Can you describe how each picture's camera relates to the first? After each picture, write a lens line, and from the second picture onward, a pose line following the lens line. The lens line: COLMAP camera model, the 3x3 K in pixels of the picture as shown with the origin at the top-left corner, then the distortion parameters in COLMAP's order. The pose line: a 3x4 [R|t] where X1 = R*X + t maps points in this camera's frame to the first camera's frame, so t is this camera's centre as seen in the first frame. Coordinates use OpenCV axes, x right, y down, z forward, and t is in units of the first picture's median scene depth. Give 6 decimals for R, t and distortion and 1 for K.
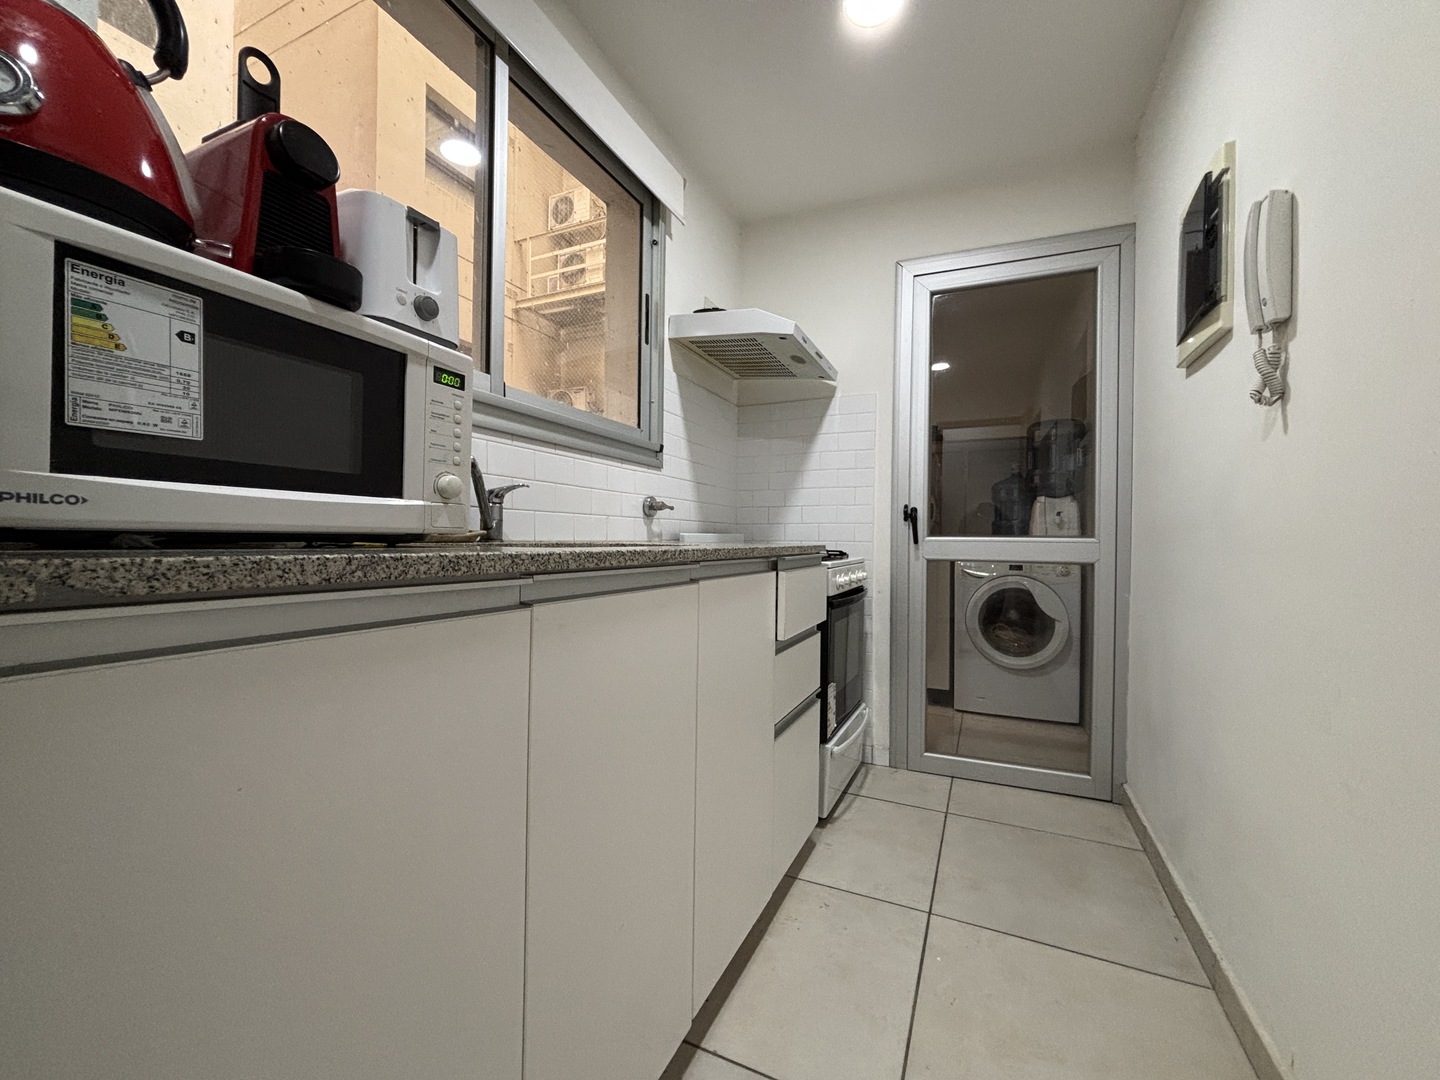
lens RADIAL K [[579.6, 0, 720.0], [0, 579.6, 540.0], [0, 0, 1]] dist [0.003528, -0.000014]
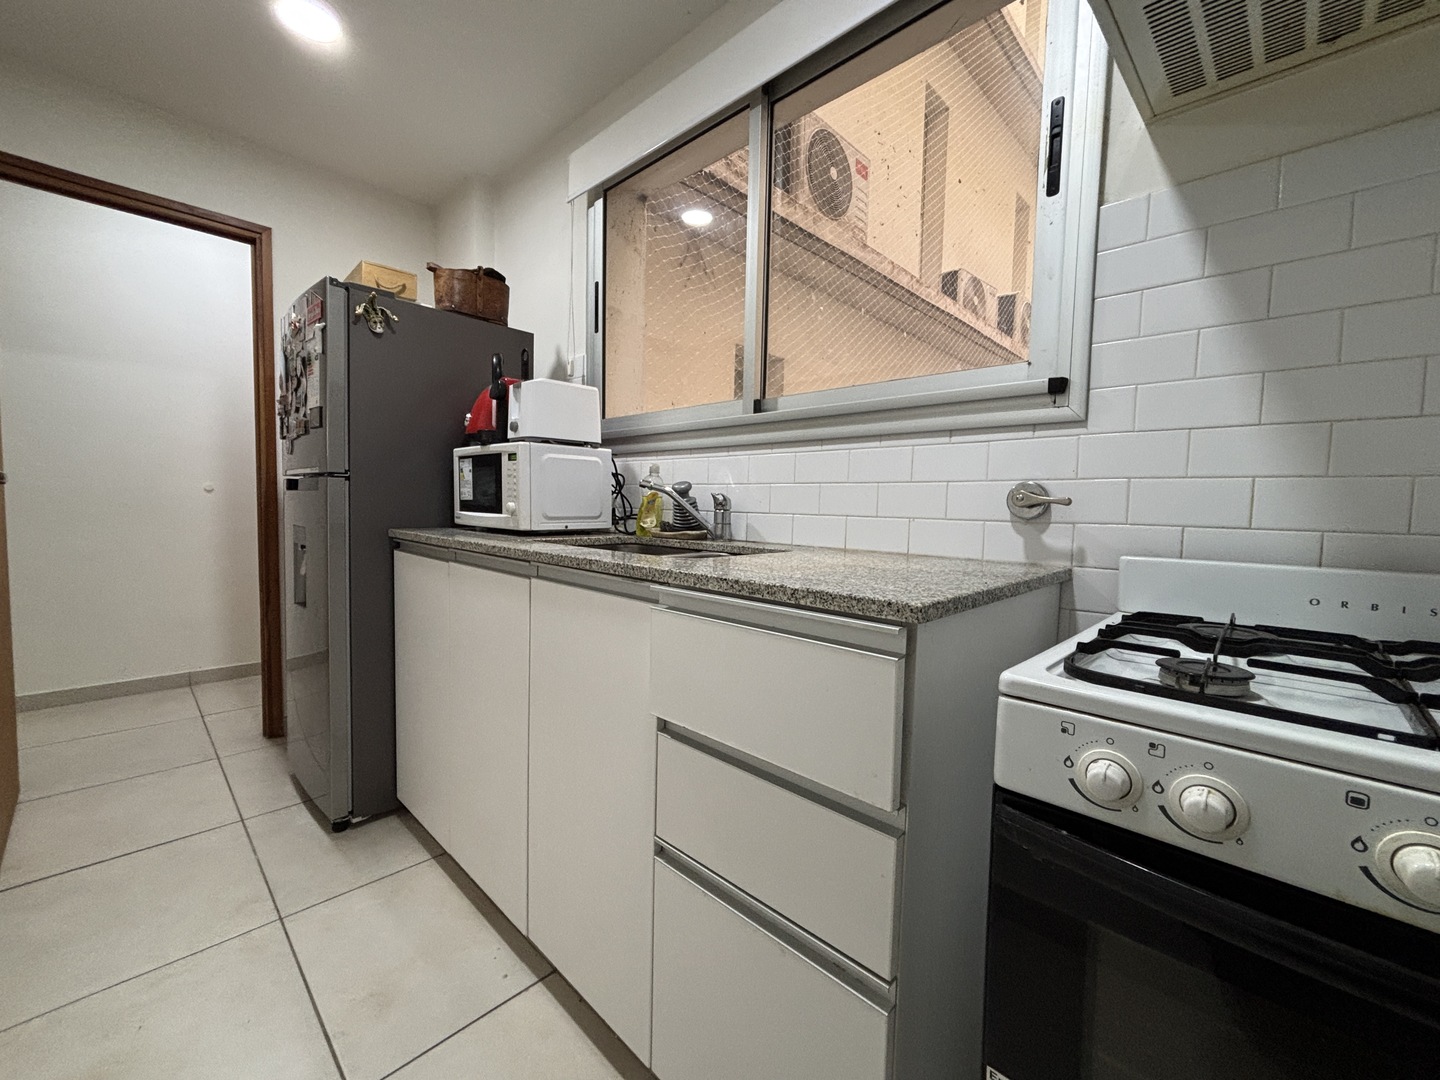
lens RADIAL K [[583.8, 0, 720.0], [0, 583.8, 540.0], [0, 0, 1]] dist [-0.000523, -0.000473]
pose [[-0.322315, 0.005058, -0.946619, 0.486009], [-0.046166, 0.998712, 0.021055, -0.018687], [0.945506, 0.050488, -0.321666, 0.889280]]
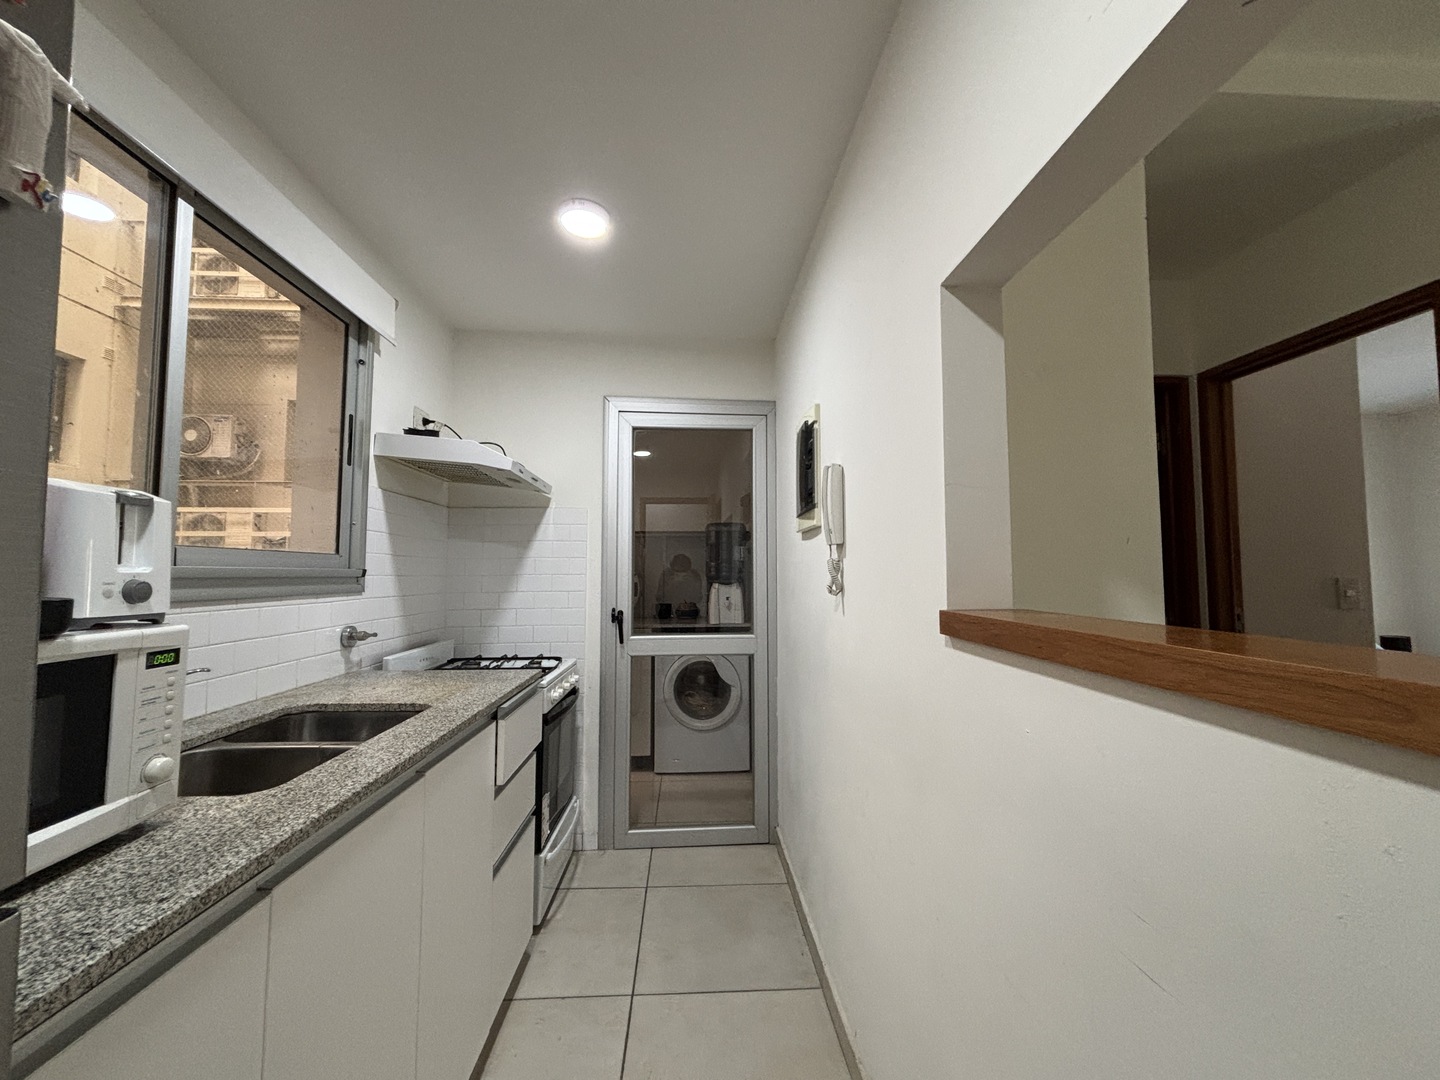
lens RADIAL K [[583.8, 0, 720.0], [0, 583.8, 540.0], [0, 0, 1]] dist [-0.000523, -0.000473]
pose [[0.883666, 0.015197, 0.467871, -0.033572], [0.012465, 0.998355, -0.055971, -0.150421], [-0.467952, 0.055292, 0.882023, -0.124885]]
